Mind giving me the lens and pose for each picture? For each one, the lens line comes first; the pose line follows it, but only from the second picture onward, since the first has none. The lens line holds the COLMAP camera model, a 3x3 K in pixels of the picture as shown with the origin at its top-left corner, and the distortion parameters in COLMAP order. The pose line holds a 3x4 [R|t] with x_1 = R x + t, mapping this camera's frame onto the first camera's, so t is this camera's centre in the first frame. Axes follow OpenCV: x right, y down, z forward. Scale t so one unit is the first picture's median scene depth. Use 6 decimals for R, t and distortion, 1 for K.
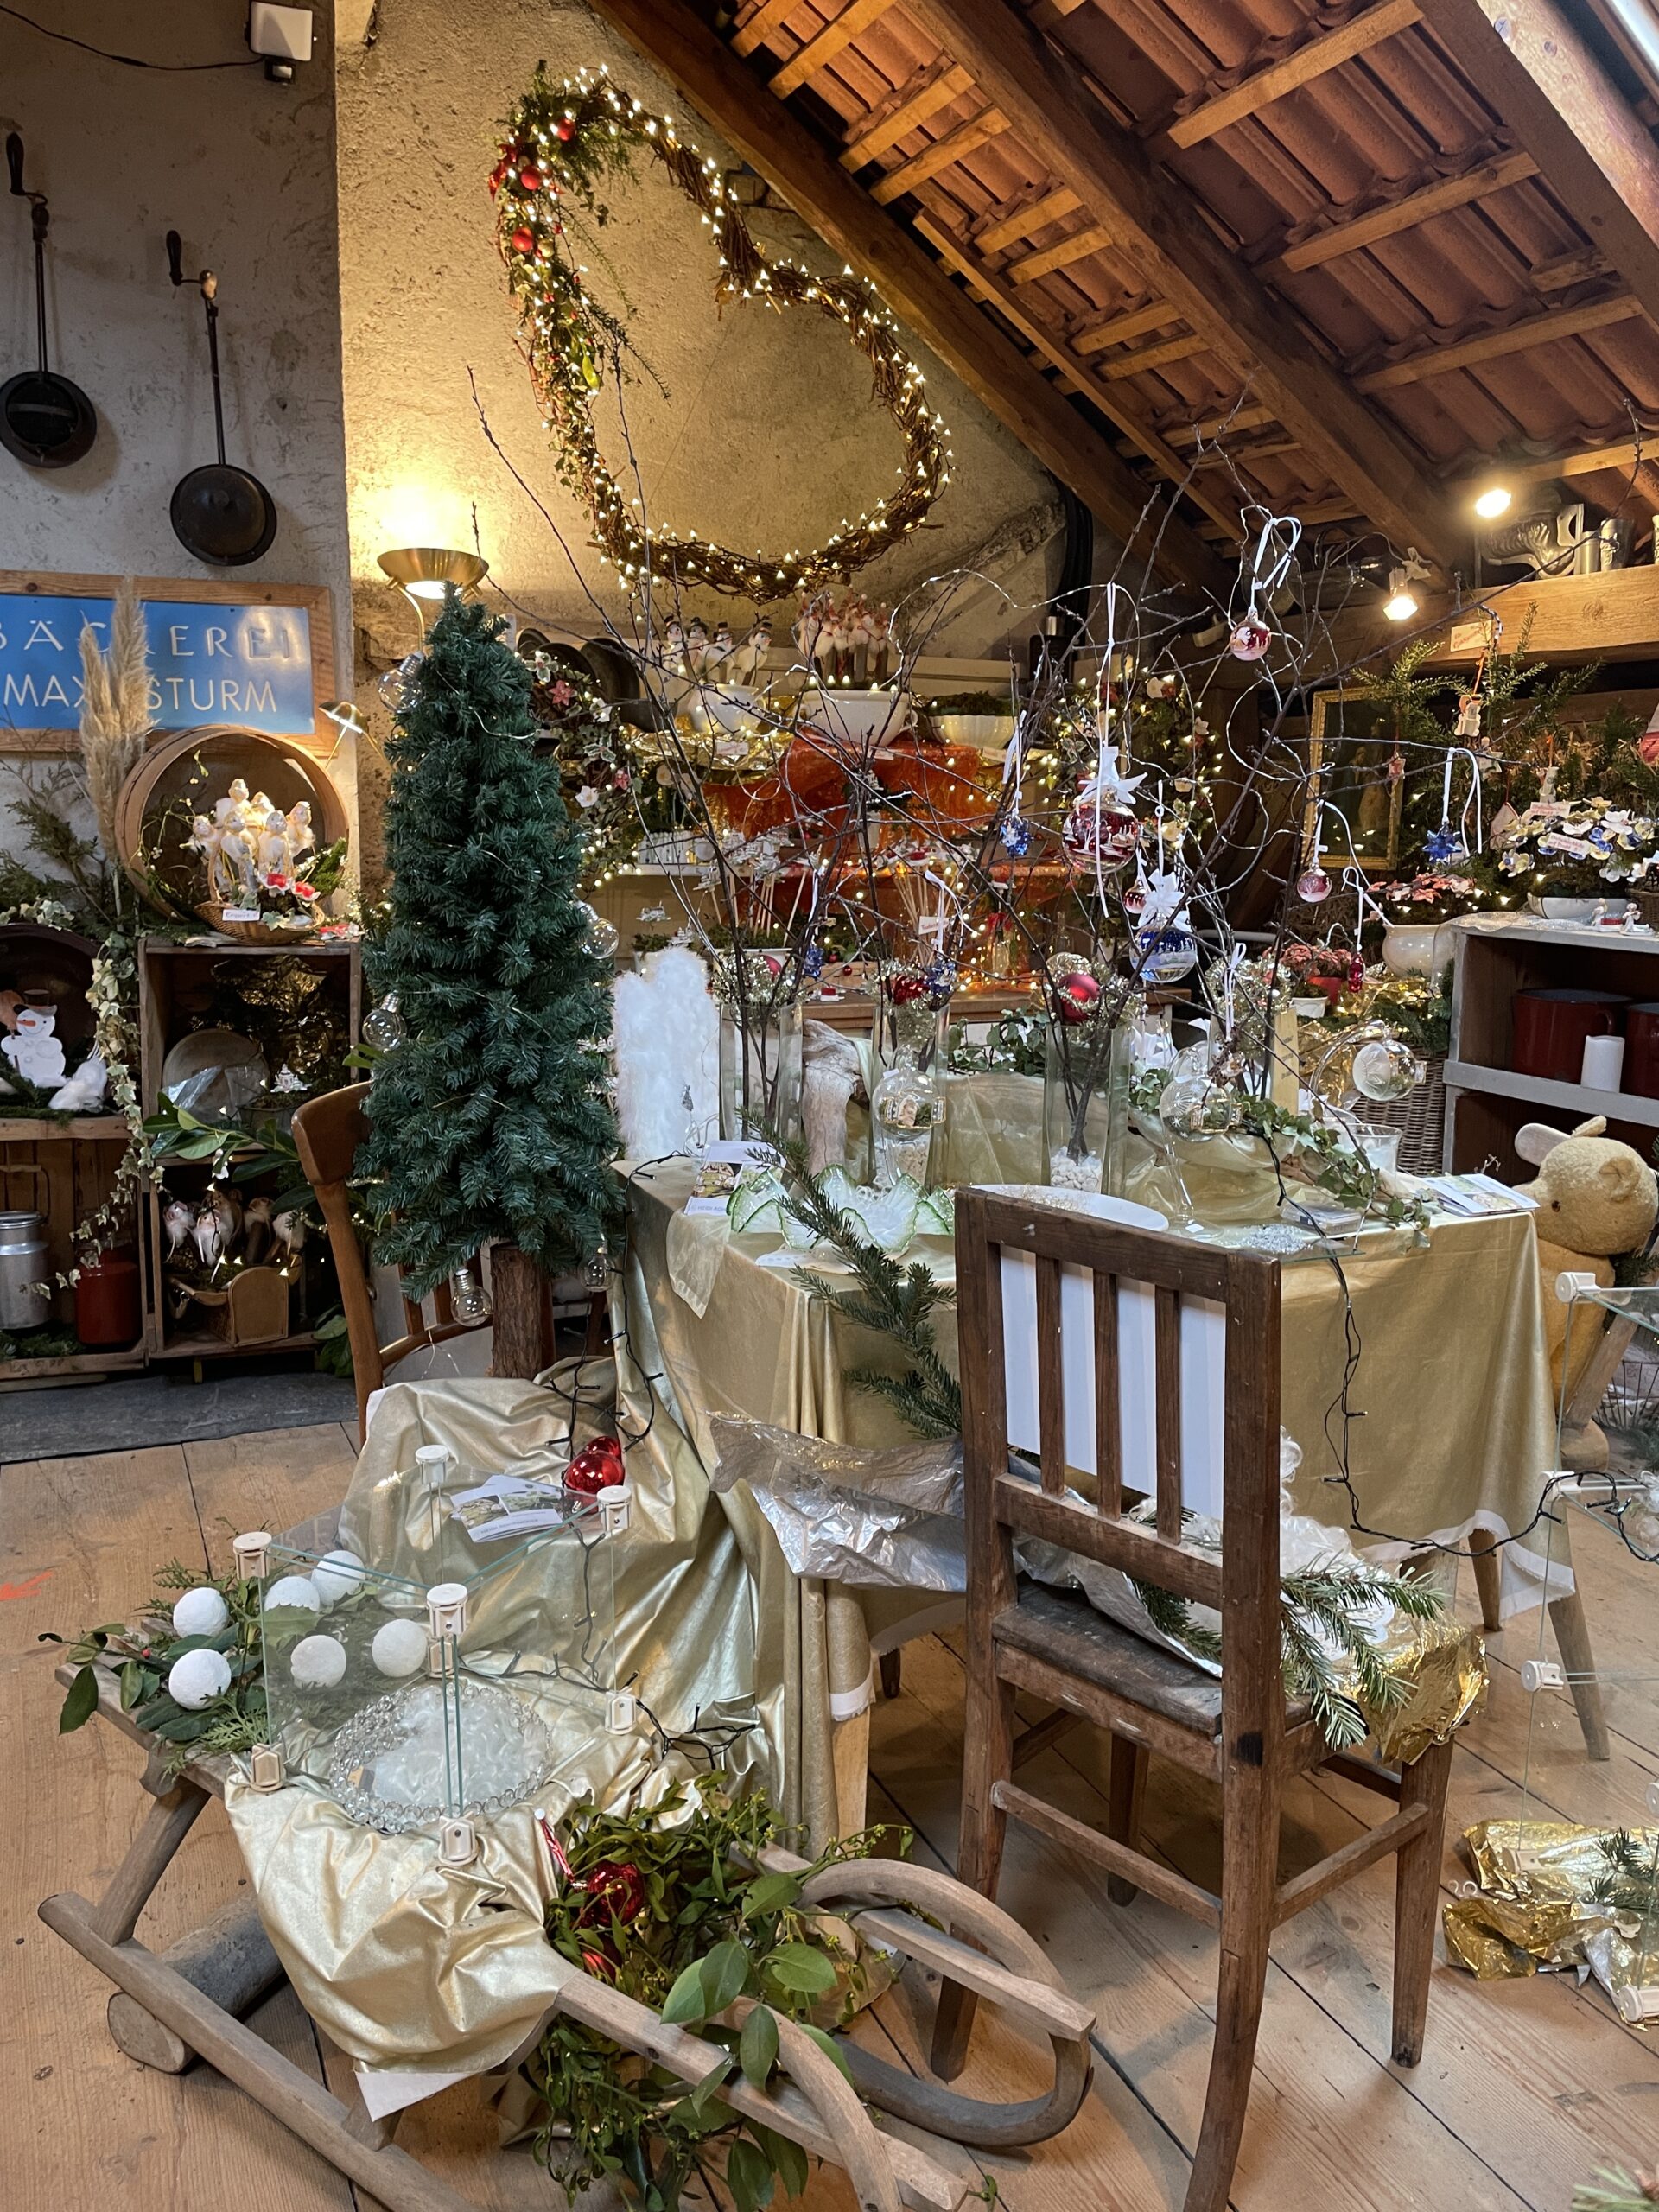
lens RADIAL K [[1674.7, 0, 814.5], [0, 1674.7, 1076.4], [0, 0, 1]] dist [0.089422, -0.124556]
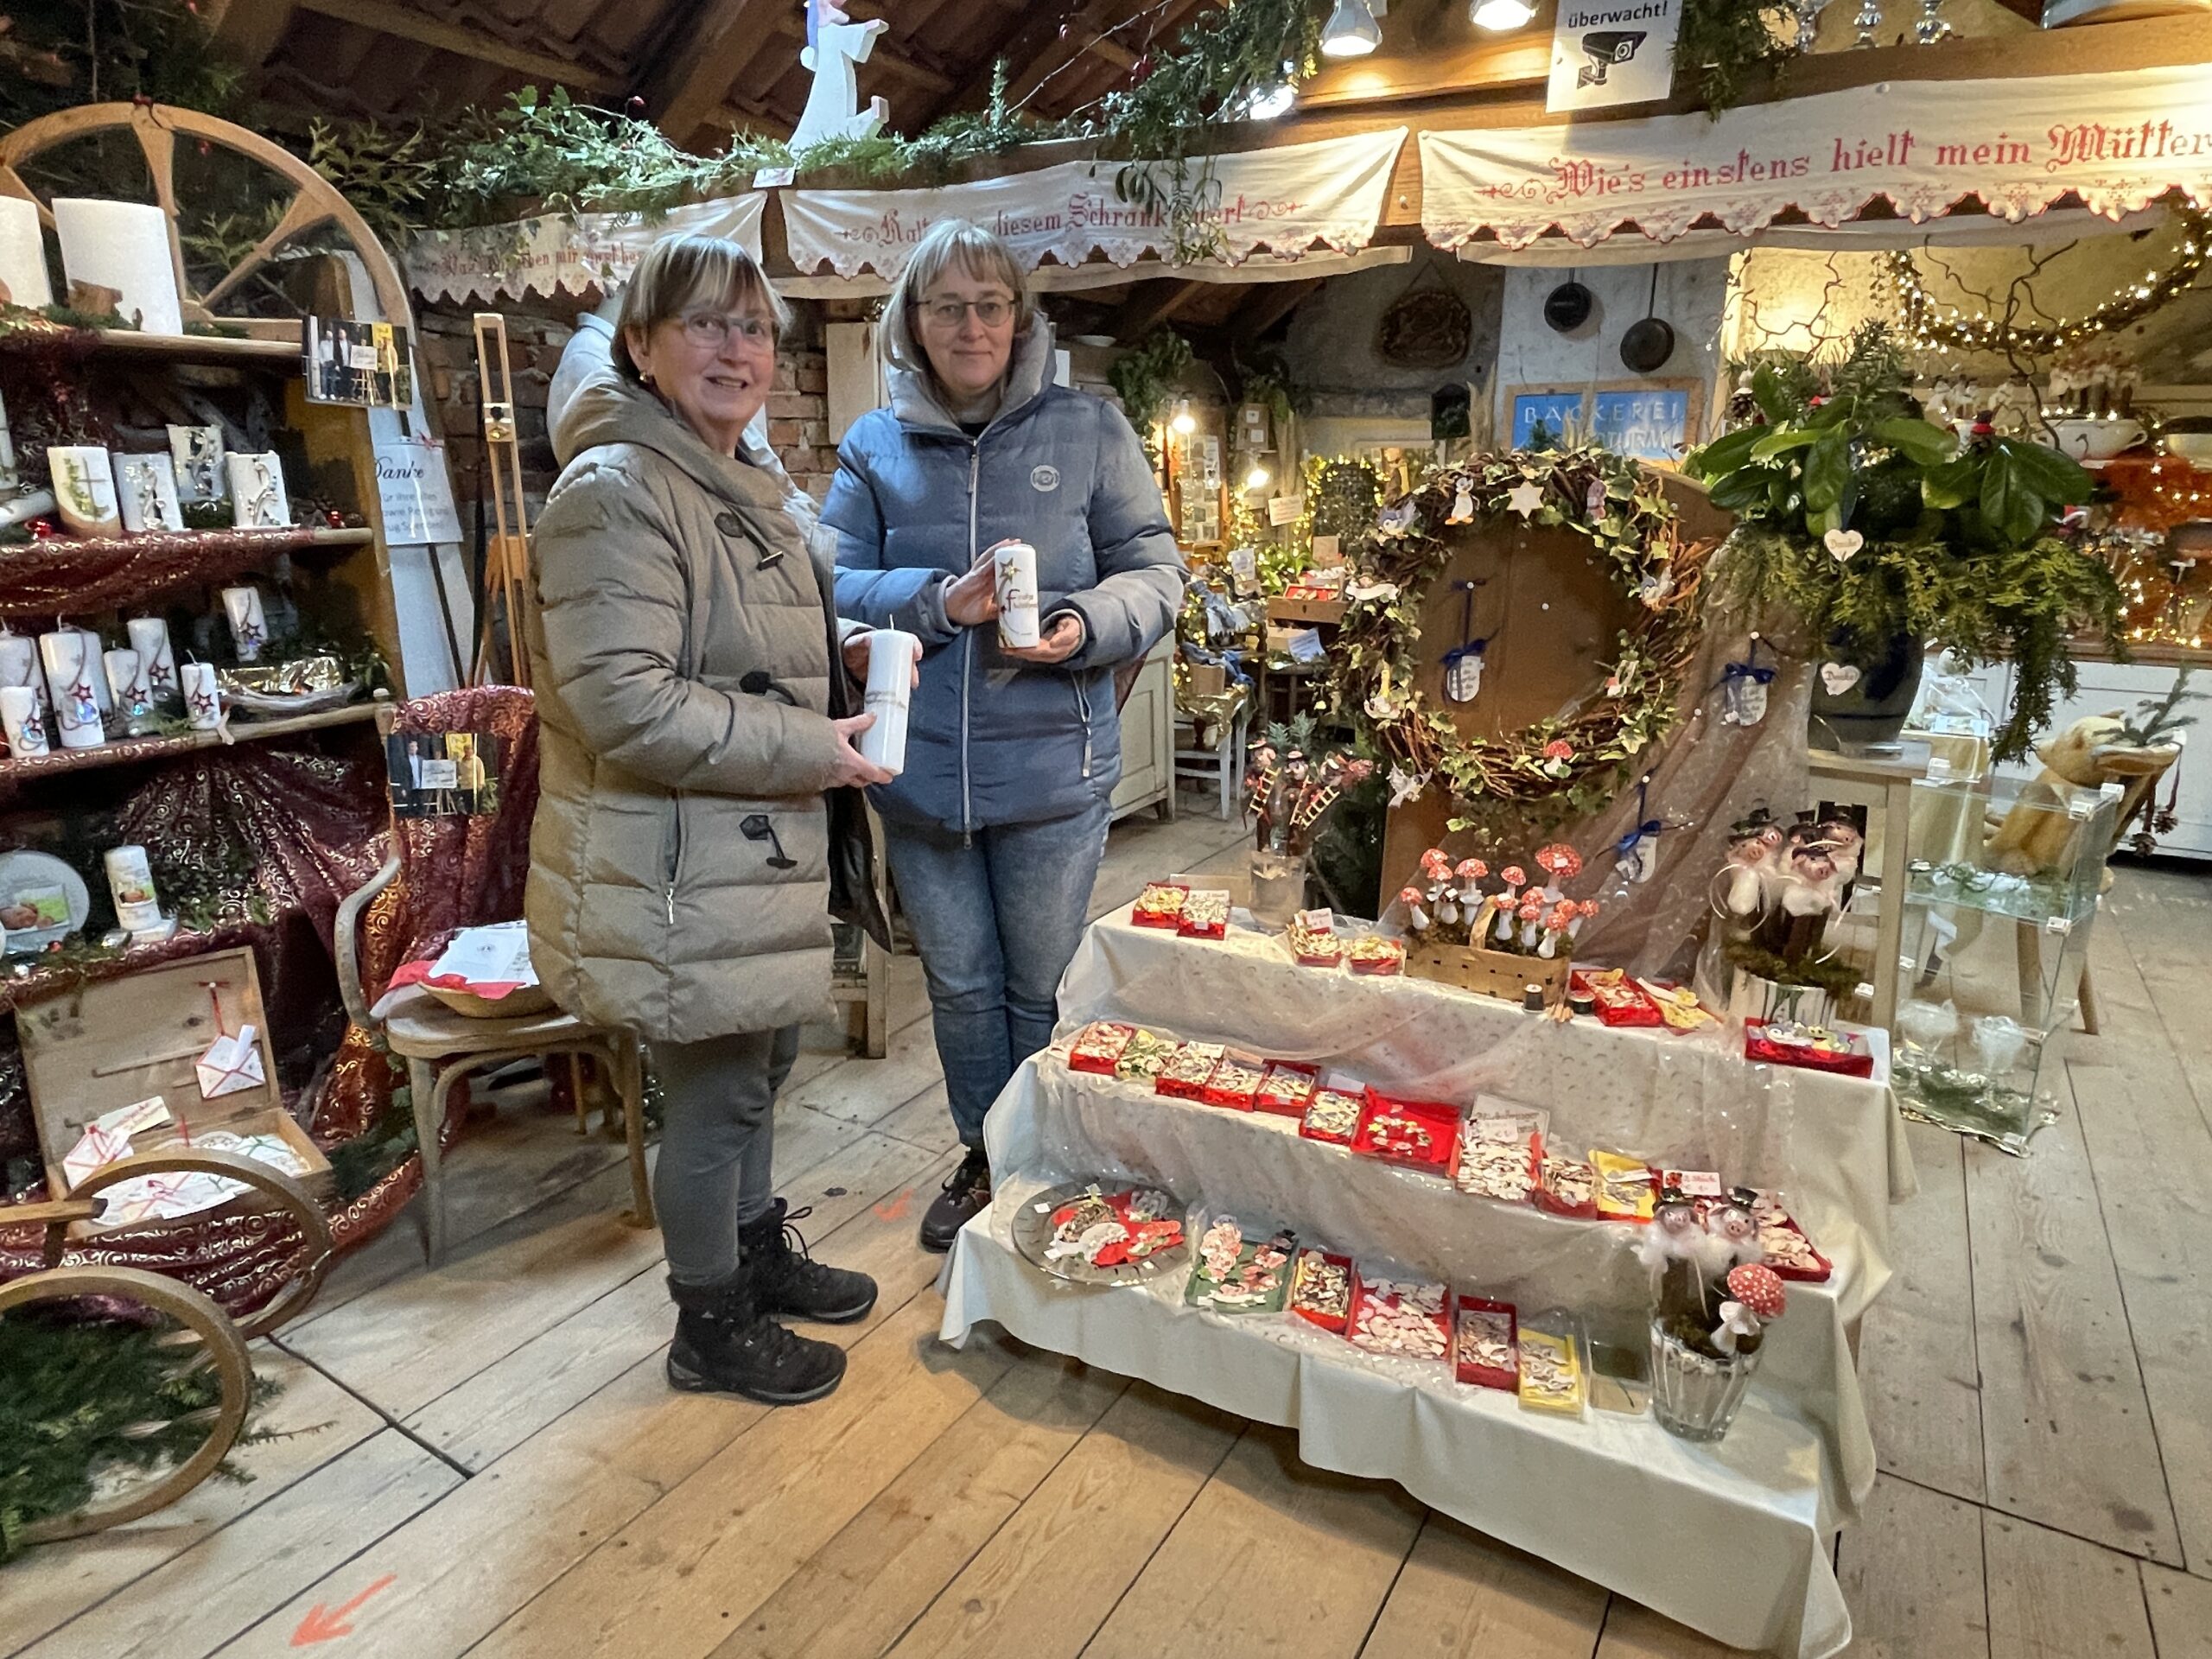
lens RADIAL K [[1348.0, 0, 1094.2], [0, 1348.0, 822.8], [0, 0, 1]] dist [-0.003442, -0.000255]
pose [[0.576029, 0.203858, -0.791602, 1.047292], [-0.129913, 0.978926, 0.157564, 0.063480], [0.807040, 0.012078, 0.590373, -0.669164]]
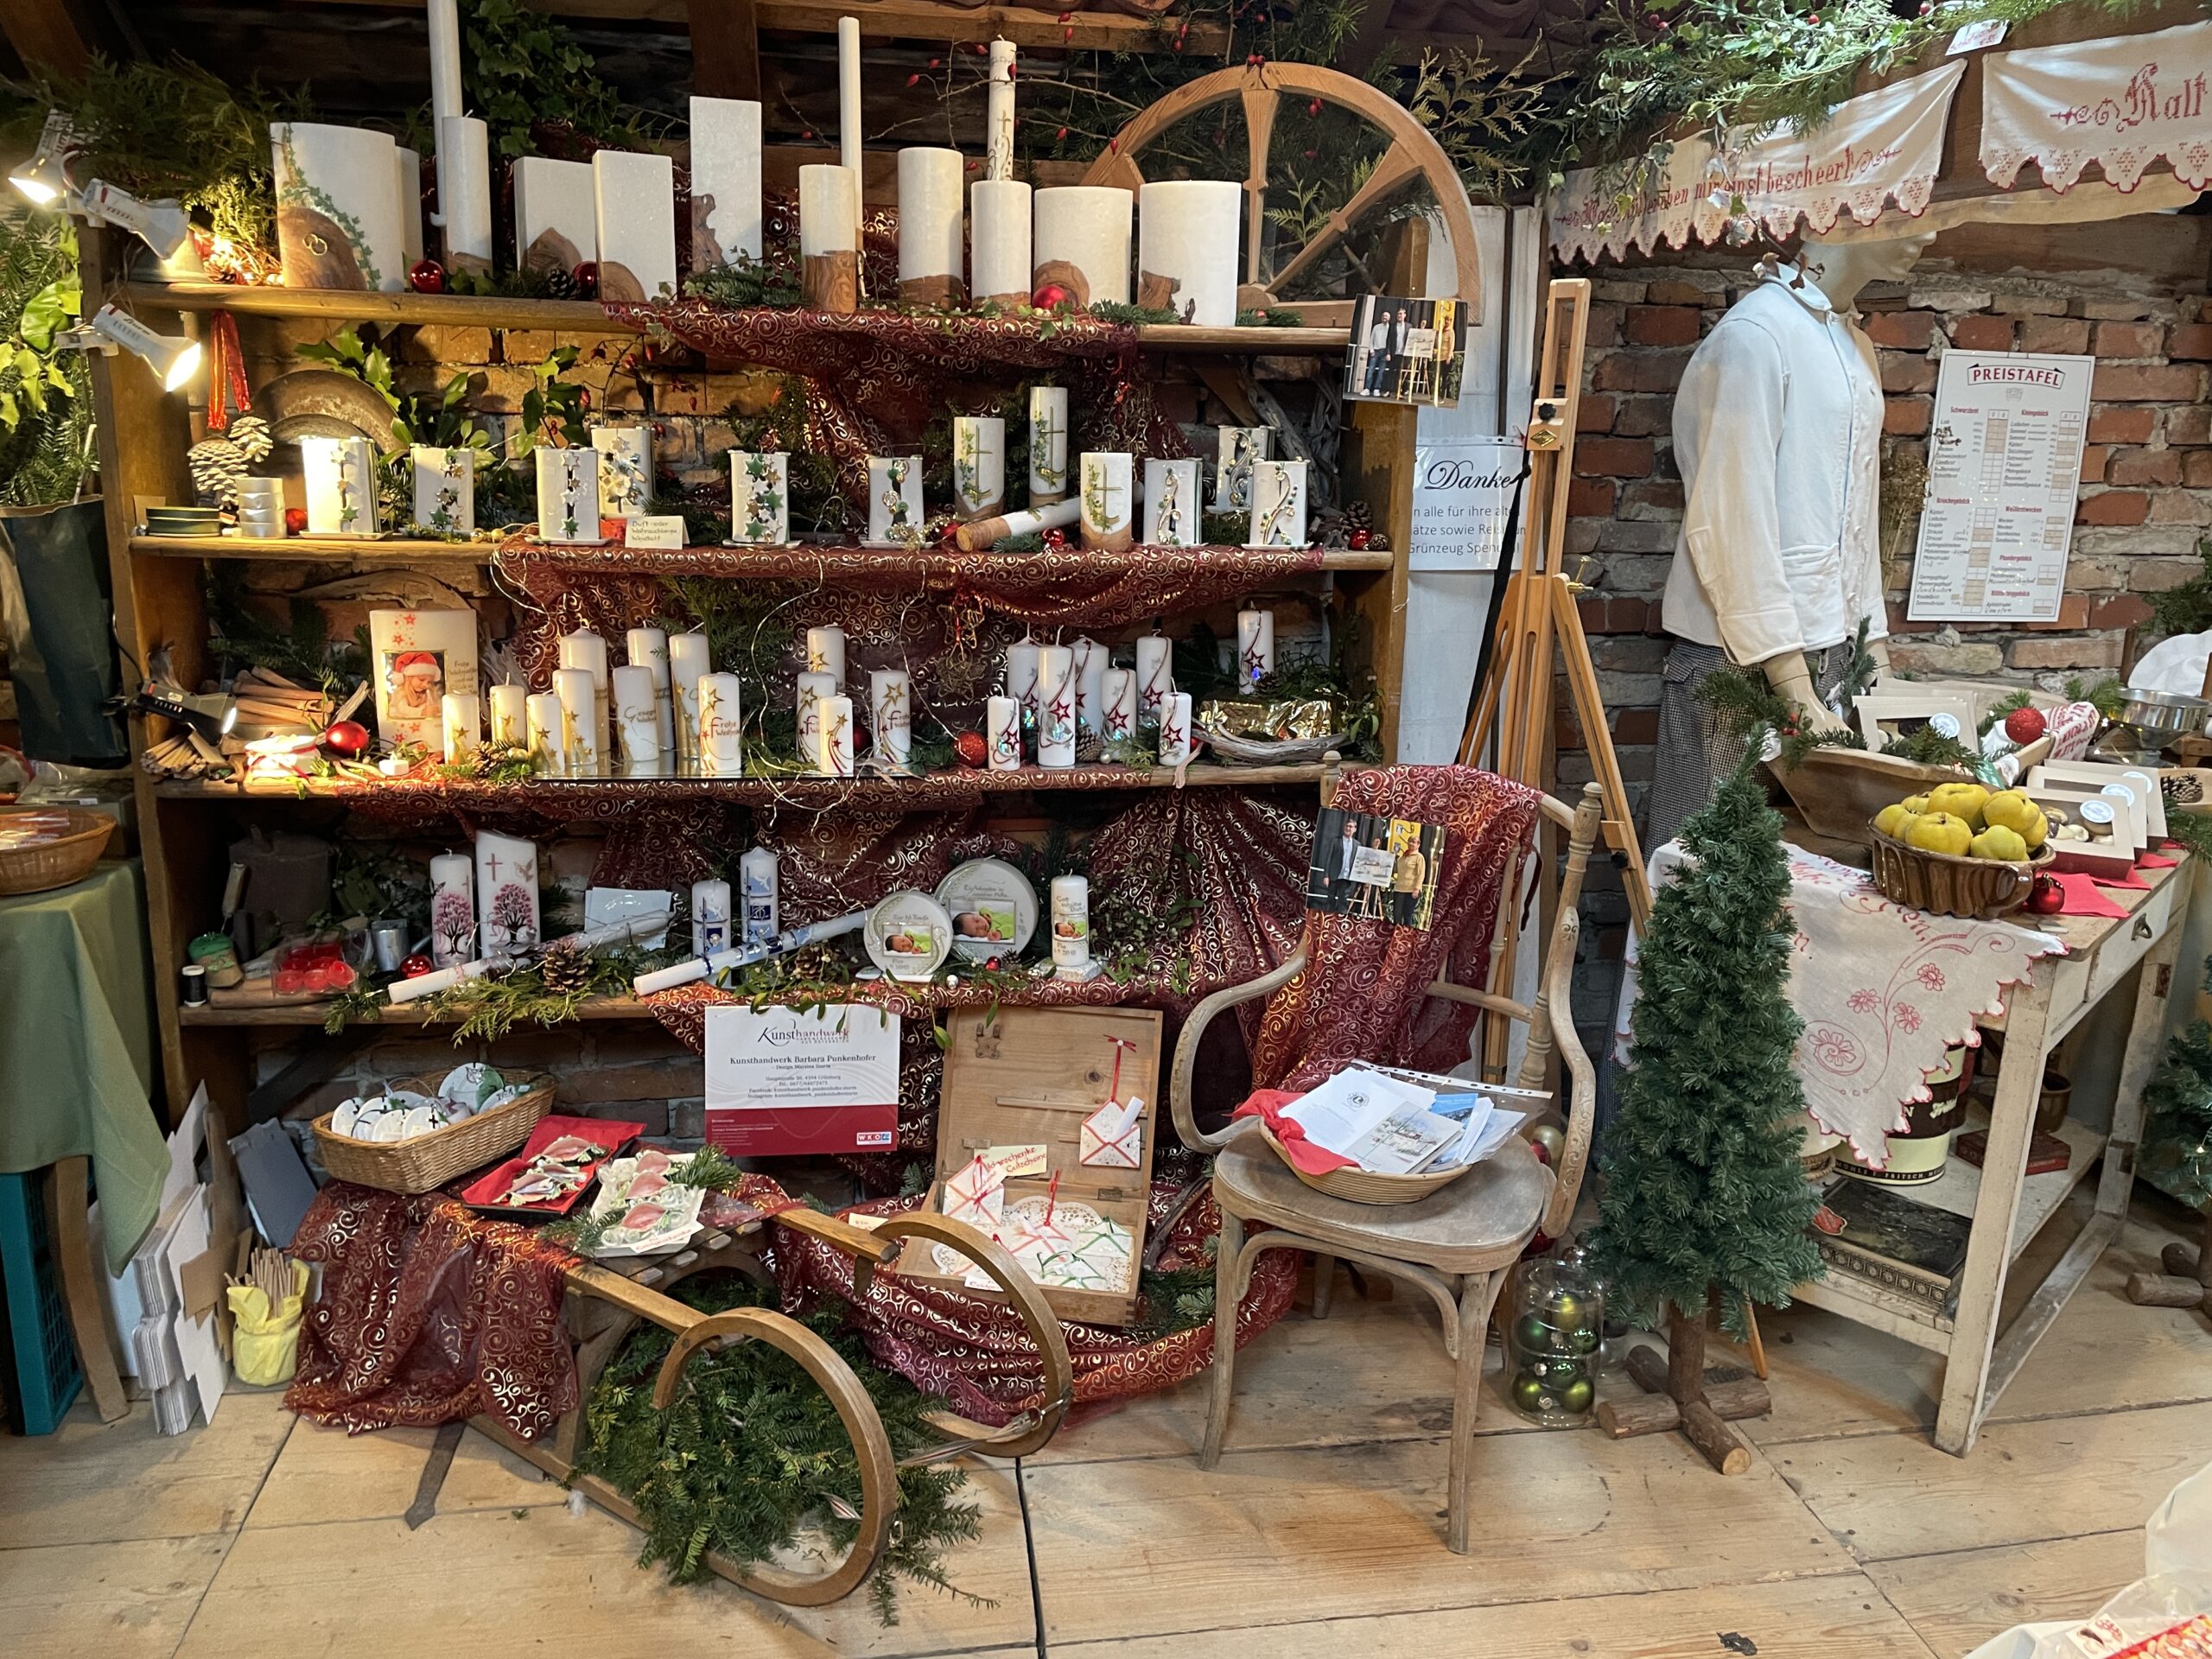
lens RADIAL K [[1668.5, 0, 1107.1], [0, 1668.5, 826.4], [0, 0, 1]] dist [0.102914, -0.133705]
pose [[-0.249103, 0.216746, -0.943911, 0.910545], [-0.175755, 0.948334, 0.264144, -0.020732], [0.952396, 0.231697, -0.198139, -0.383119]]
